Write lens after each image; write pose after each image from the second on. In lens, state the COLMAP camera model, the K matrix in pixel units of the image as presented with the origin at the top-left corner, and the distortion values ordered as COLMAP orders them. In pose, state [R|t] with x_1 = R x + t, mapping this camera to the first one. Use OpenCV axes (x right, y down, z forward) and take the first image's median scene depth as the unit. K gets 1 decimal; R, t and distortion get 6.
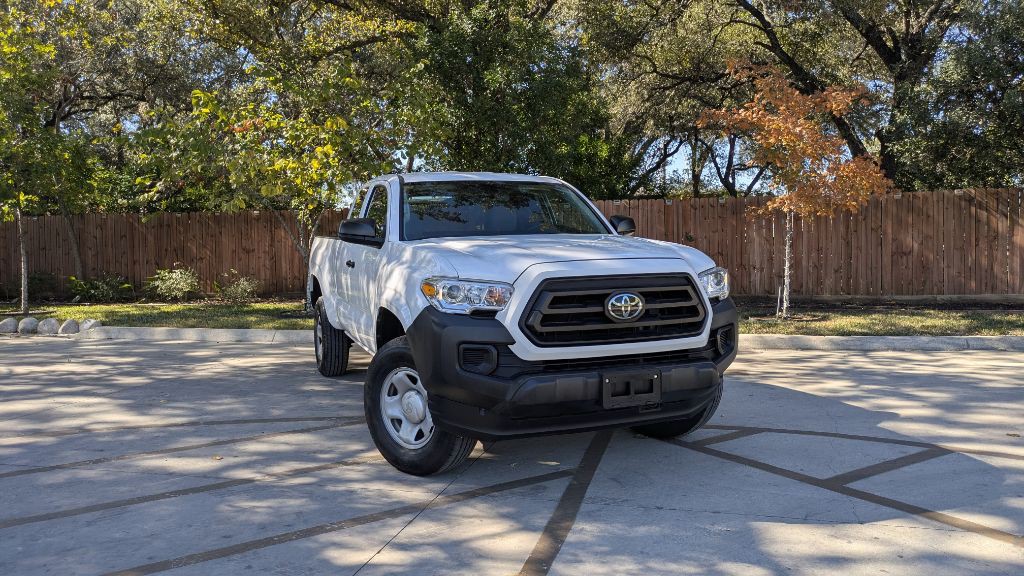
lens RADIAL K [[757.8, 0, 504.8], [0, 757.8, 291.0], [0, 0, 1]] dist [0.048692, -0.046434]
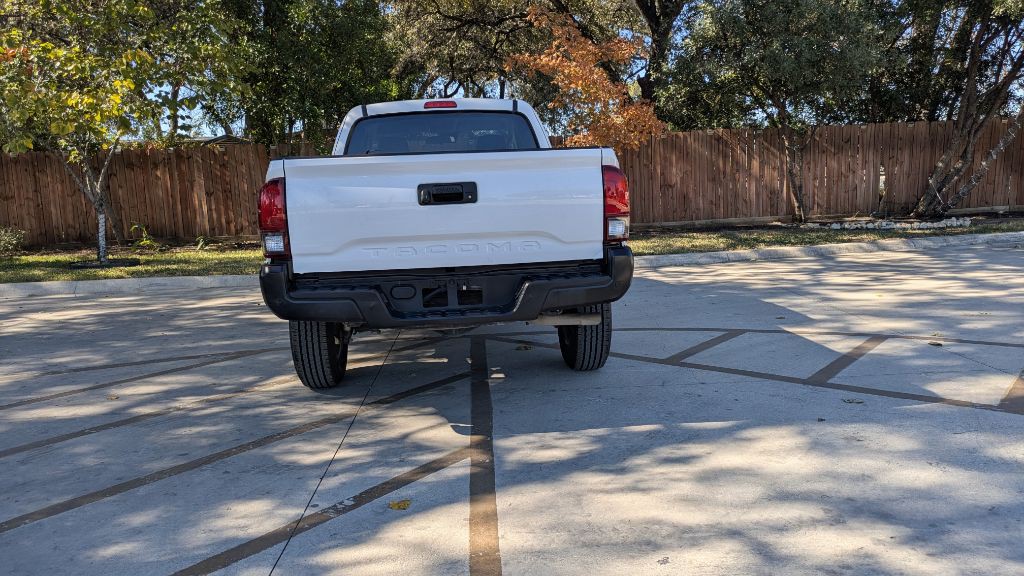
lens RADIAL K [[757.8, 0, 511.8], [0, 757.8, 282.8], [0, 0, 1]] dist [0.048692, -0.046434]
pose [[0.952555, -0.058944, 0.298604, -0.063973], [0.039333, 0.996681, 0.071270, 0.006557], [-0.301814, -0.056143, 0.951712, -0.038275]]
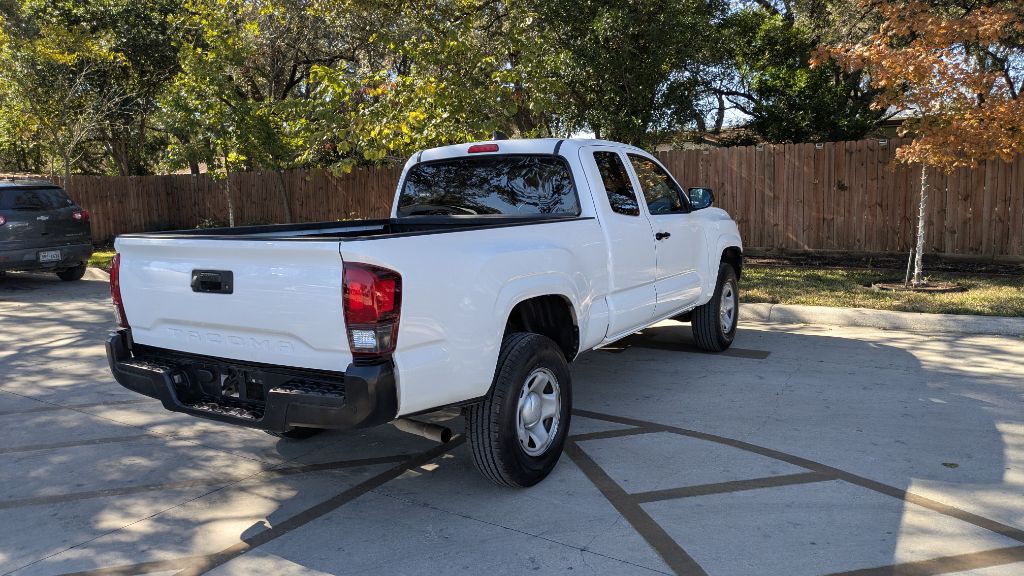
lens RADIAL K [[757.8, 0, 503.2], [0, 757.8, 280.9], [0, 0, 1]] dist [0.048692, -0.046434]
pose [[0.940662, 0.030476, -0.337973, 0.193431], [-0.004640, 0.997021, 0.076988, -0.029883], [0.339313, -0.070852, 0.938002, 0.028018]]
